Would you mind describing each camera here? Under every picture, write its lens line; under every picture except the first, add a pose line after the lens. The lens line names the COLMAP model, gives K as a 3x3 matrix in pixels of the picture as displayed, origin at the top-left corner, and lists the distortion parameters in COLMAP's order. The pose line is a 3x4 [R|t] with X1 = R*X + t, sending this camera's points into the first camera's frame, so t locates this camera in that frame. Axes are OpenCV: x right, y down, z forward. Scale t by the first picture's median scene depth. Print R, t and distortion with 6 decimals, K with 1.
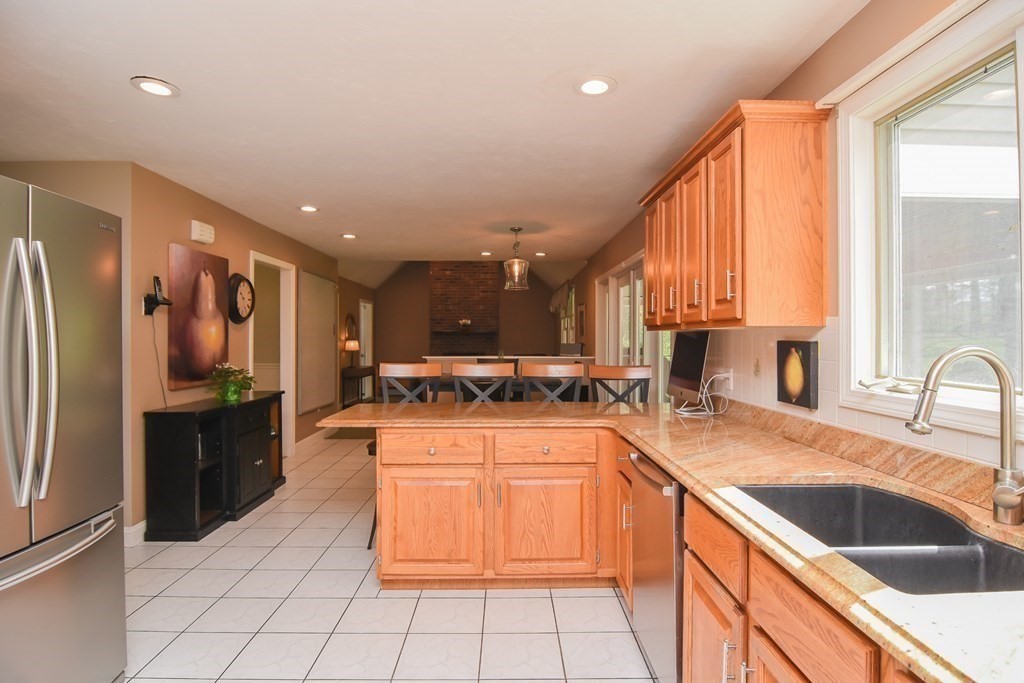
lens RADIAL K [[549.4, 0, 514.1], [0, 549.4, 340.6], [0, 0, 1]] dist [-0.008817, -0.005737]
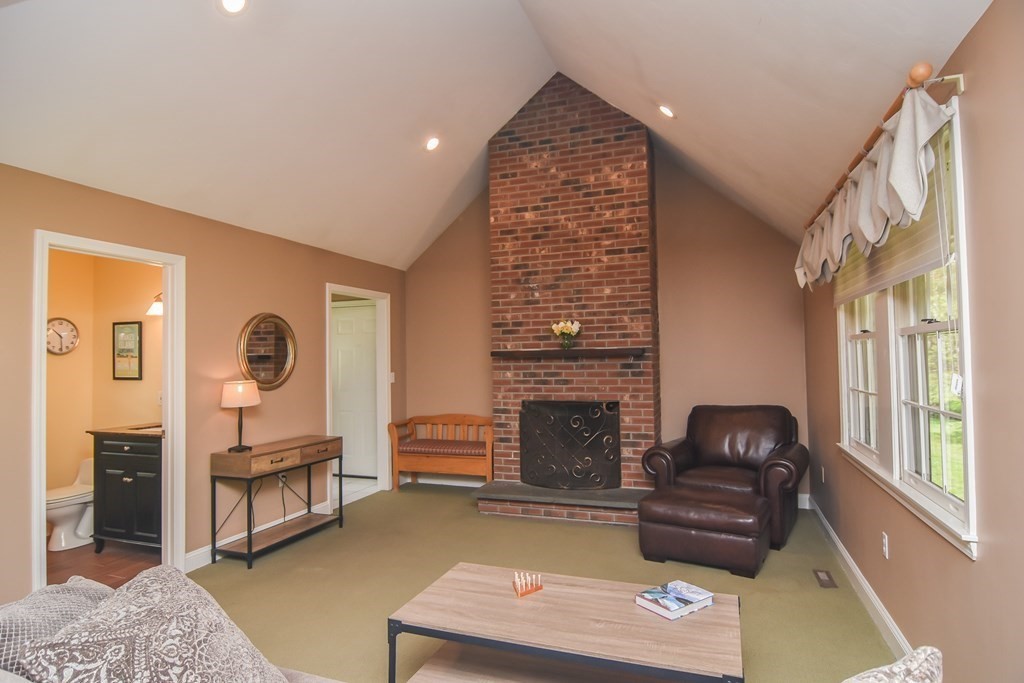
lens RADIAL K [[565.3, 0, 508.0], [0, 565.3, 340.5], [0, 0, 1]] dist [-0.010047, -0.000491]
pose [[0.930698, -0.028455, -0.364681, 0.024326], [0.017218, 0.999273, -0.034030, -0.010280], [0.365384, 0.025392, 0.930510, 0.581036]]
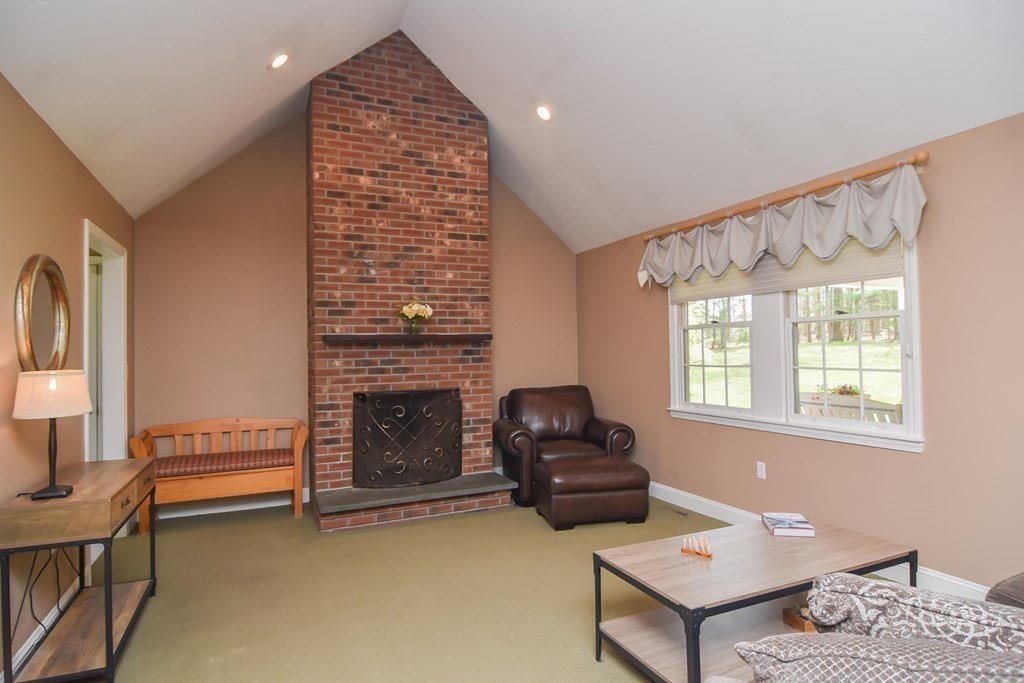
lens RADIAL K [[565.3, 0, 513.7], [0, 565.3, 341.4], [0, 0, 1]] dist [-0.010047, -0.000491]
pose [[0.919770, -0.010522, 0.392317, -0.179340], [0.019526, 0.999629, -0.018969, -0.003609], [-0.391972, 0.025108, 0.919635, 0.604931]]
